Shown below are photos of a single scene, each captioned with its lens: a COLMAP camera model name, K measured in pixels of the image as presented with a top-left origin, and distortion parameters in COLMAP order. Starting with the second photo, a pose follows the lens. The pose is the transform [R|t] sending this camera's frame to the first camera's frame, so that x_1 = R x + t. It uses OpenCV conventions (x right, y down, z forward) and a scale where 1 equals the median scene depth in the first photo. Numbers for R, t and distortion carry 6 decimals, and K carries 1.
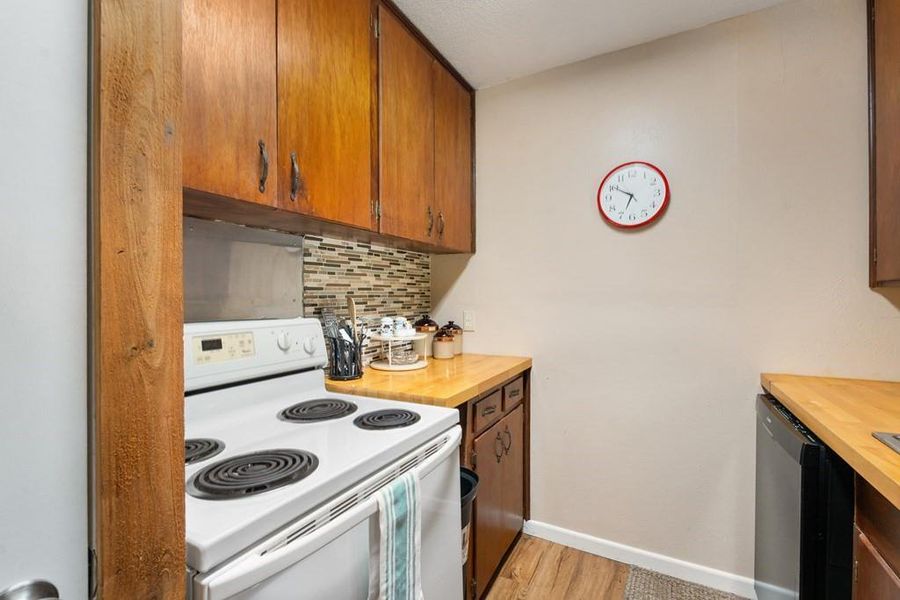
lens RADIAL K [[395.6, 0, 448.9], [0, 395.6, 297.2], [0, 0, 1]] dist [-0.003359, -0.000629]
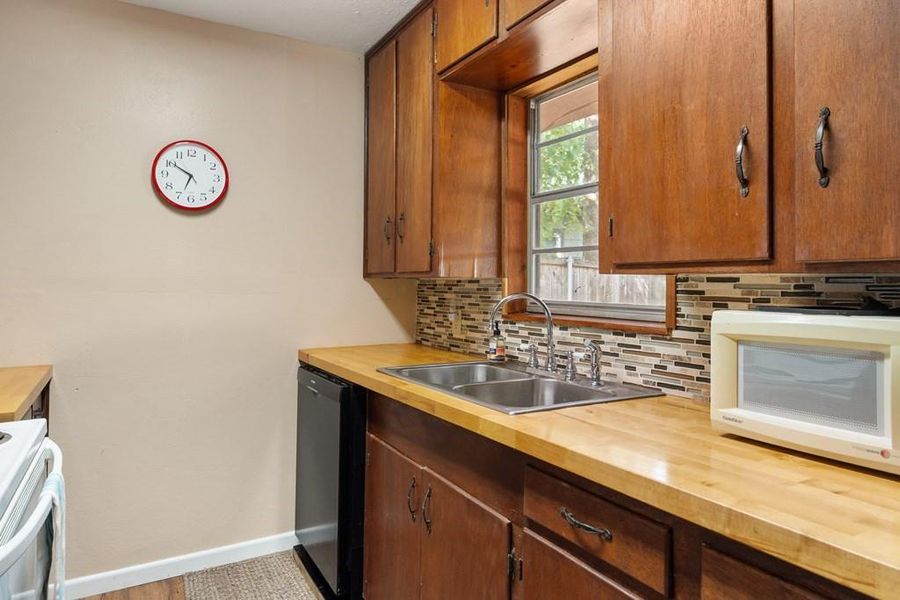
lens RADIAL K [[559.1, 0, 450.0], [0, 559.1, 300.0], [0, 0, 1]] dist [-0.001712, -0.000237]
pose [[0.524620, -0.023723, 0.851006, -0.353600], [-0.006822, 0.999462, 0.032068, -0.009618], [-0.851309, -0.022629, 0.524176, -0.228284]]
